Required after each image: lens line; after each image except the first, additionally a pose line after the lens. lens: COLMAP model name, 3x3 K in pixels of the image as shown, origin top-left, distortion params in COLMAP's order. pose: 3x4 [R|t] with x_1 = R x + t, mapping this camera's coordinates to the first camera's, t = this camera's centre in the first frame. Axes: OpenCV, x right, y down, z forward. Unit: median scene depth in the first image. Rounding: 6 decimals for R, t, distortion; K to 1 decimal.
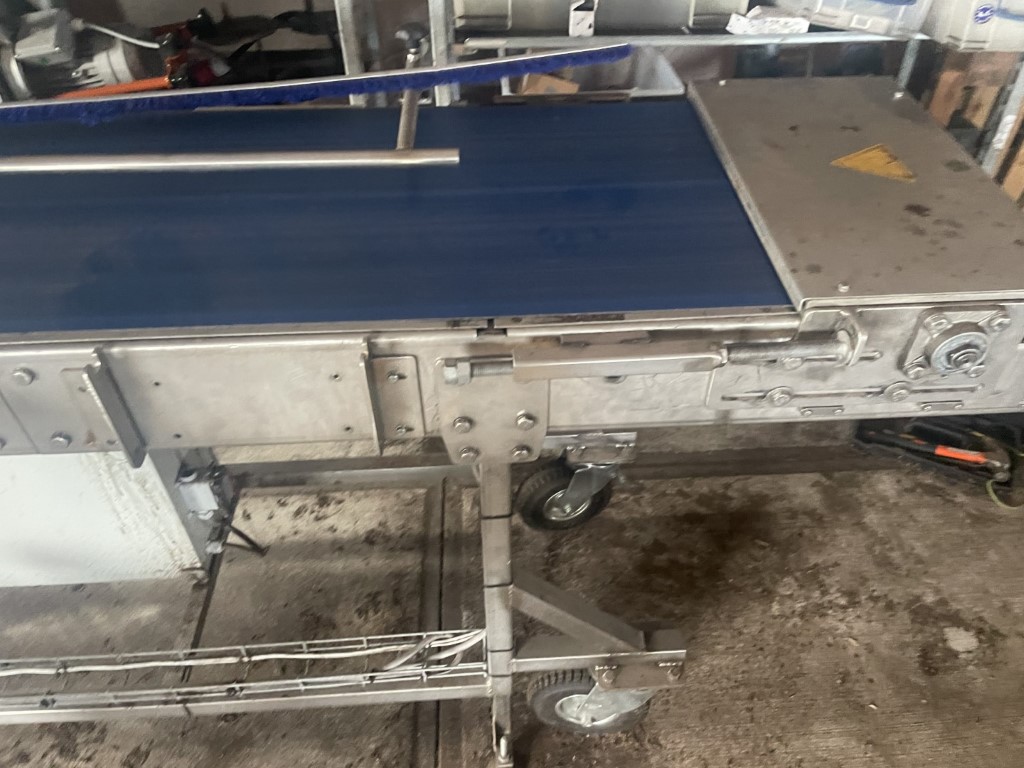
lens RADIAL K [[777.9, 0, 515.8], [0, 777.9, 377.3], [0, 0, 1]] dist [0.059572, -0.102818]
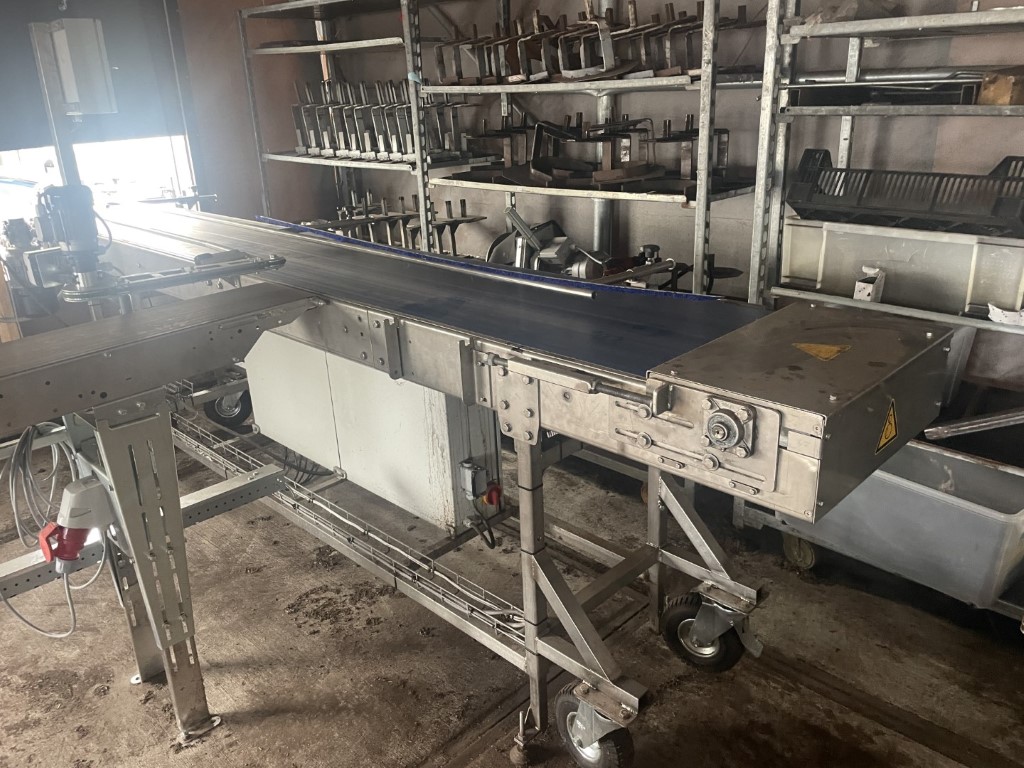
lens RADIAL K [[777.9, 0, 510.6], [0, 777.9, 385.2], [0, 0, 1]] dist [0.059572, -0.102818]
pose [[0.663792, 0.240736, -0.708114, 0.738744], [-0.476941, 0.865546, -0.152831, 0.176053], [0.576114, 0.439177, 0.689360, -0.174919]]
